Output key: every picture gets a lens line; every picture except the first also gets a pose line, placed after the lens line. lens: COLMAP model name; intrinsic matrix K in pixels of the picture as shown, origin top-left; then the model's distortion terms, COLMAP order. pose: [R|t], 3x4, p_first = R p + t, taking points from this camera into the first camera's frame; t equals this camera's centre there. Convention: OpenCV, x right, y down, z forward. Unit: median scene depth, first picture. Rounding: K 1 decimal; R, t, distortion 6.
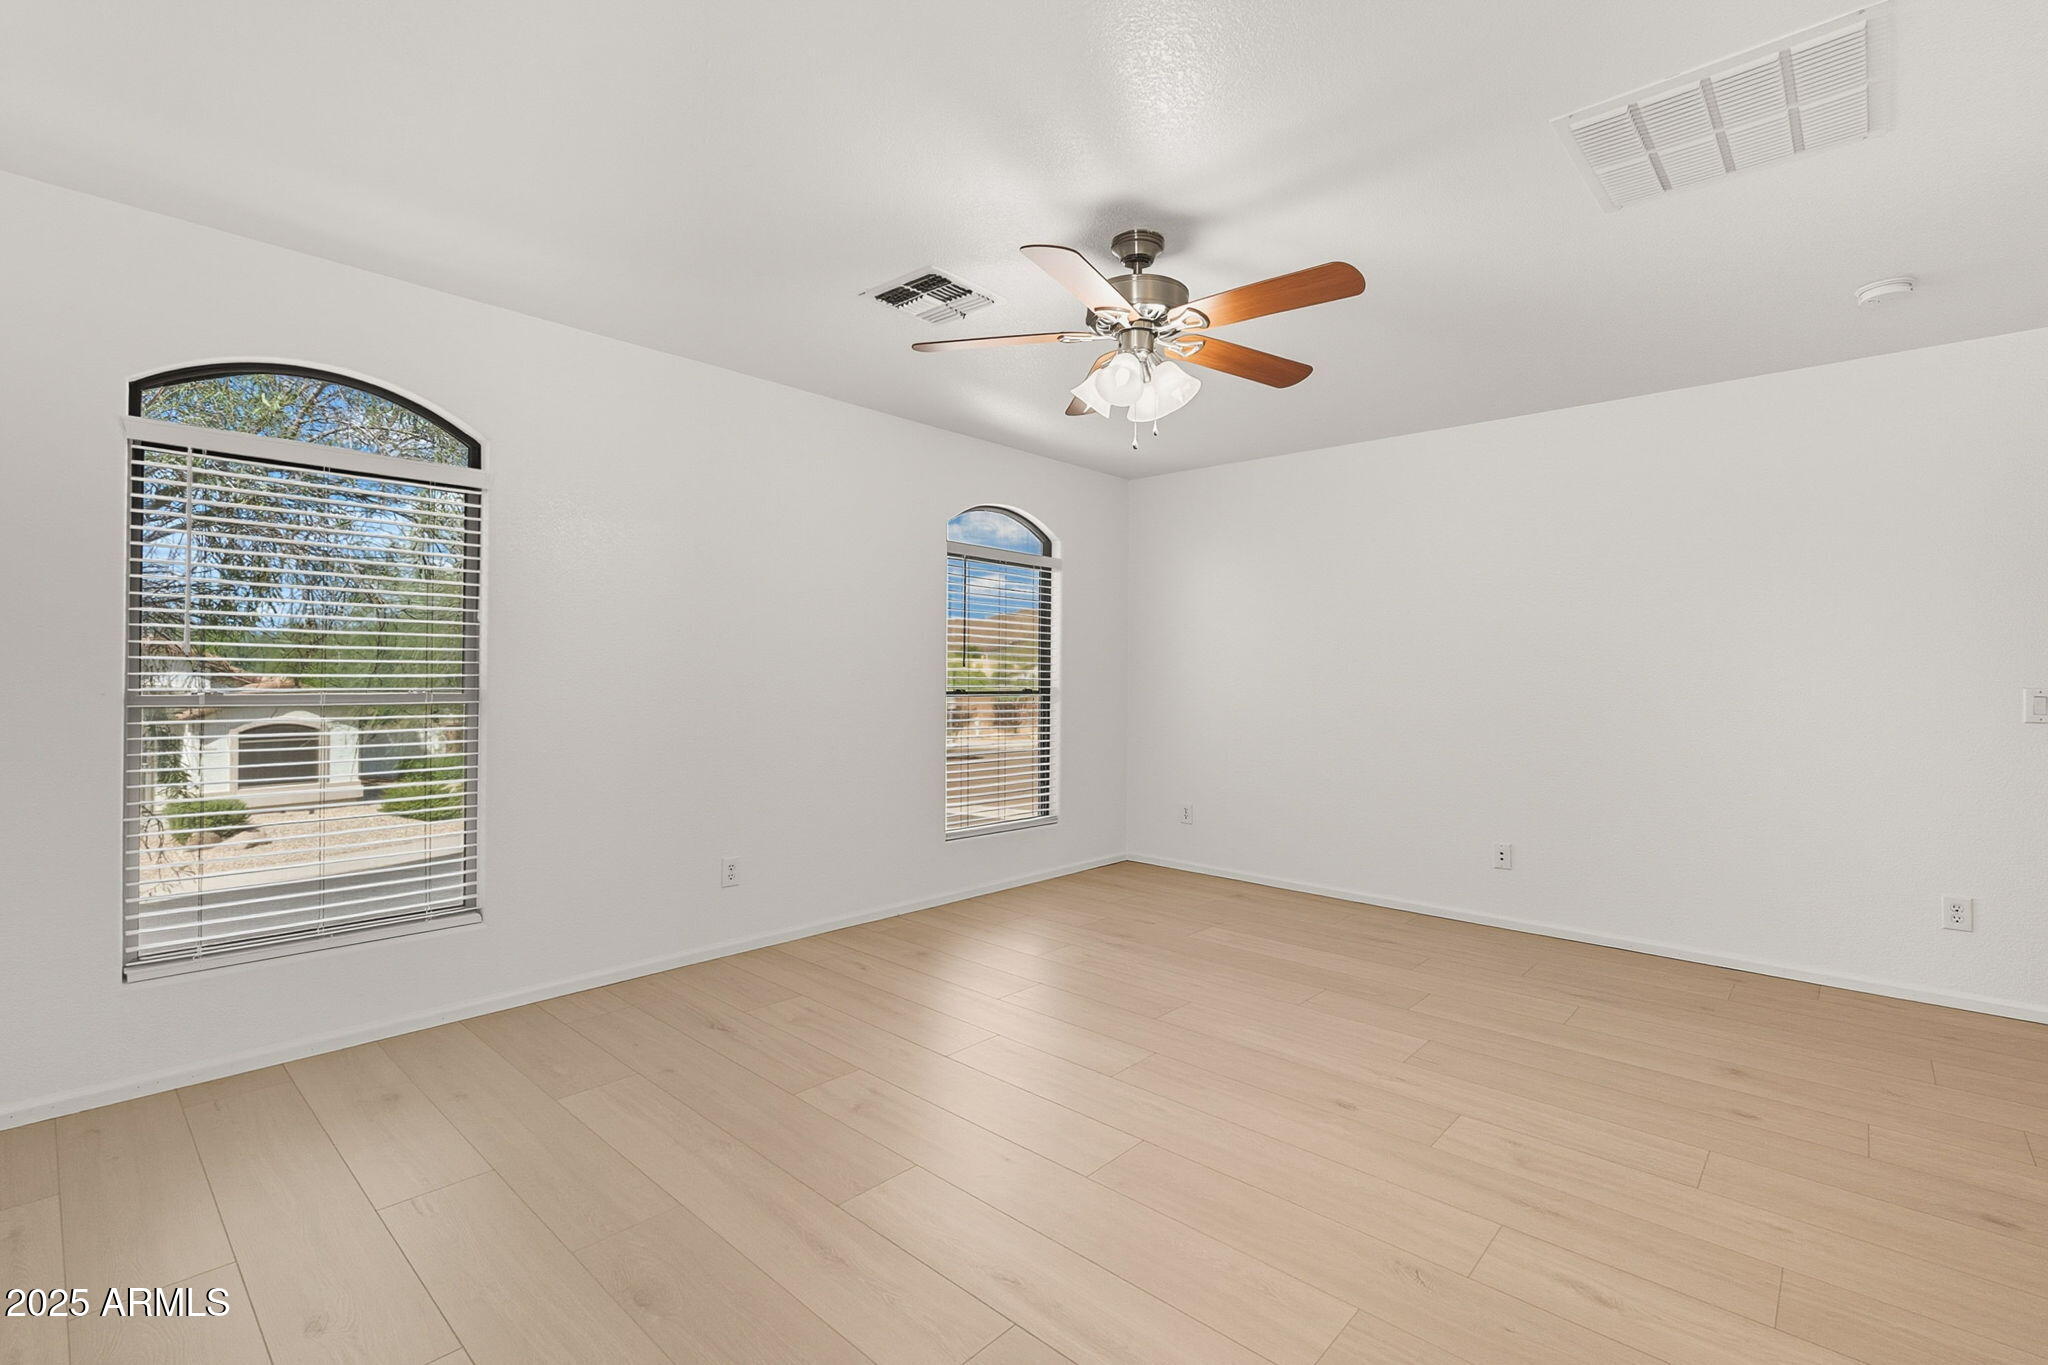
lens RADIAL K [[898.7, 0, 1025.8], [0, 898.7, 676.9], [0, 0, 1]] dist [-0.002595, -0.000468]
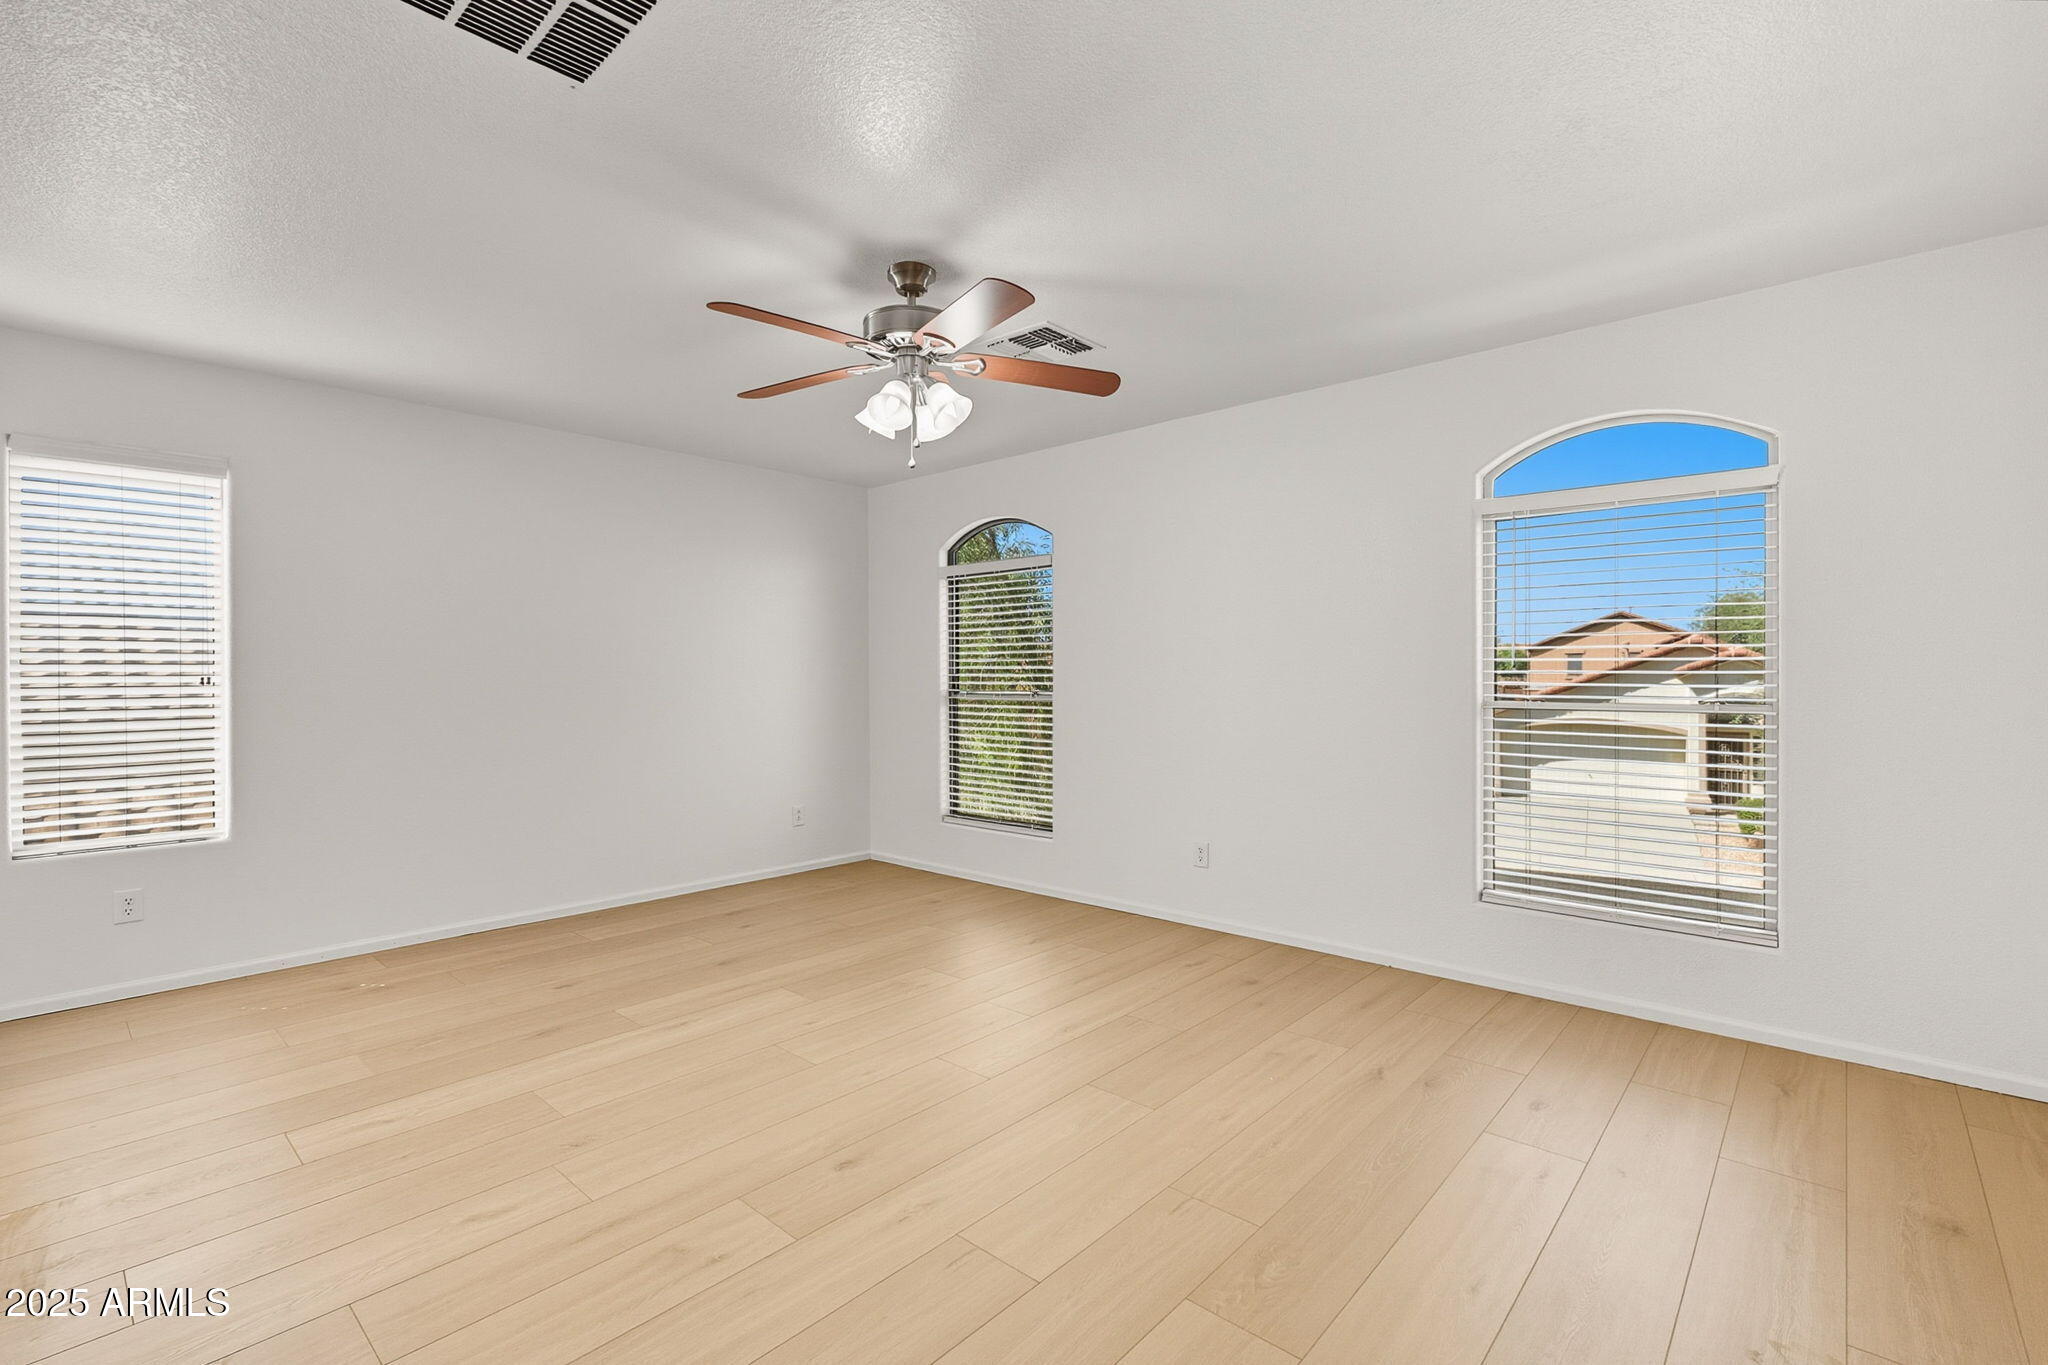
lens RADIAL K [[898.7, 0, 1020.5], [0, 898.7, 675.7], [0, 0, 1]] dist [-0.002595, -0.000468]
pose [[0.024787, -0.012464, -0.999615, 1.212405], [-0.007086, 0.999895, -0.012643, 0.007796], [0.999668, 0.007397, 0.024696, 1.115507]]
